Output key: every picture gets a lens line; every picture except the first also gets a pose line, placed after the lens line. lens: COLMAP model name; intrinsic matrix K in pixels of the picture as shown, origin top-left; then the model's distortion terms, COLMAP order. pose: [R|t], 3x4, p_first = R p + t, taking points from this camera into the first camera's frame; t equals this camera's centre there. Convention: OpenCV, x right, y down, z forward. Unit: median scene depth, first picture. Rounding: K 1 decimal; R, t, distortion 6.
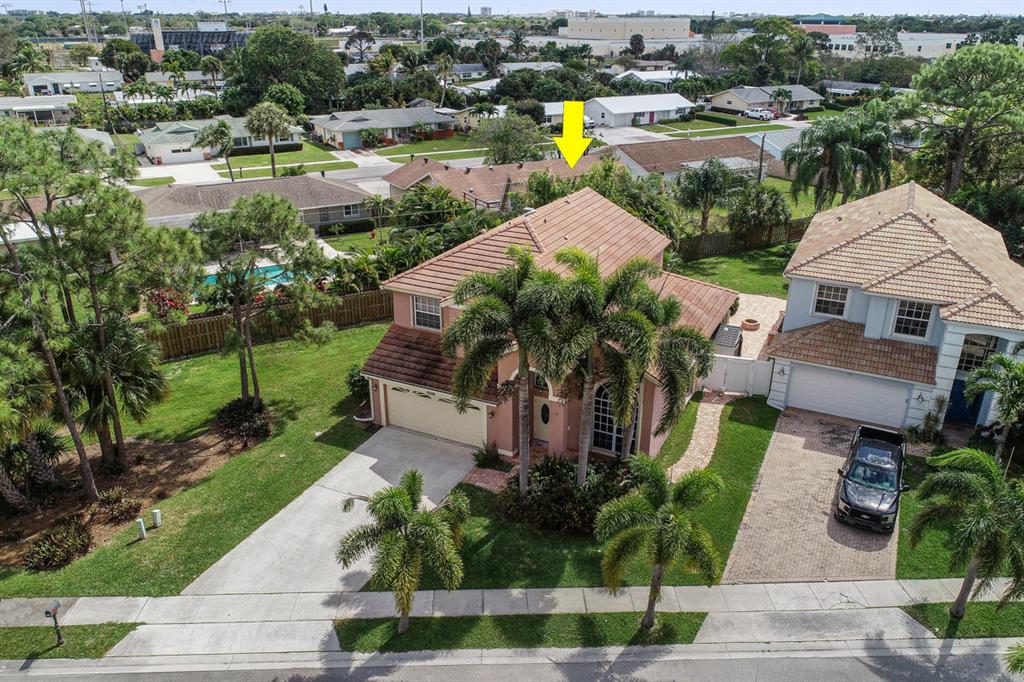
lens RADIAL K [[772.3, 0, 512.0], [0, 772.3, 341.0], [0, 0, 1]] dist [-0.003390, 0.000162]
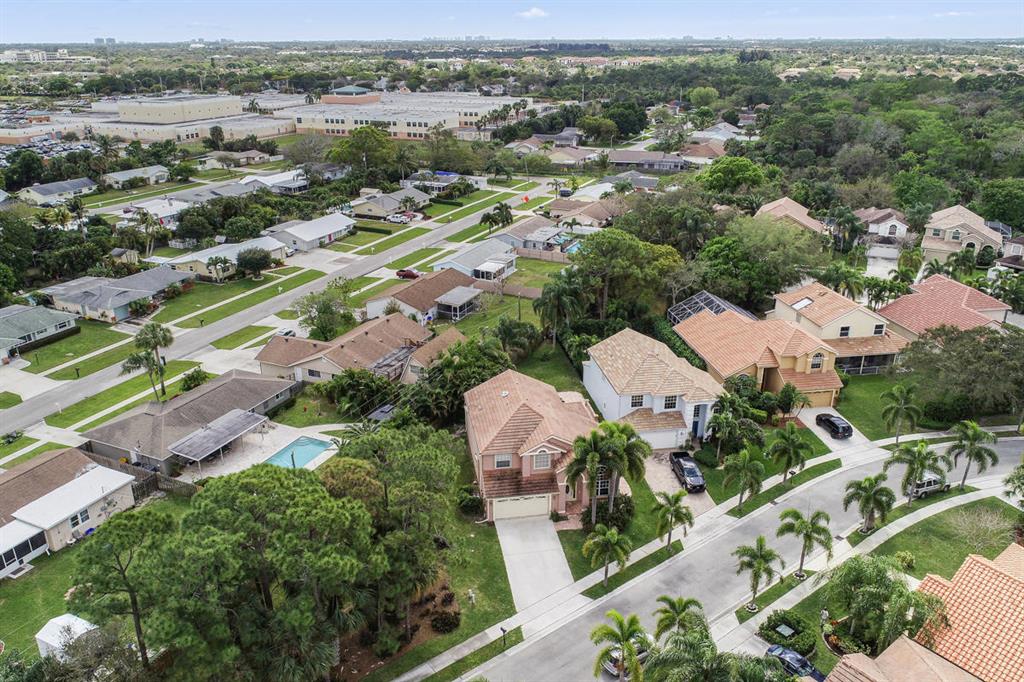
lens RADIAL K [[772.3, 0, 512.0], [0, 772.3, 341.0], [0, 0, 1]] dist [-0.003390, 0.000162]
pose [[0.813958, -0.218096, 0.538430, -1.088770], [0.232149, 0.971744, 0.042668, -0.413260], [-0.532522, 0.090266, 0.841589, -0.747011]]
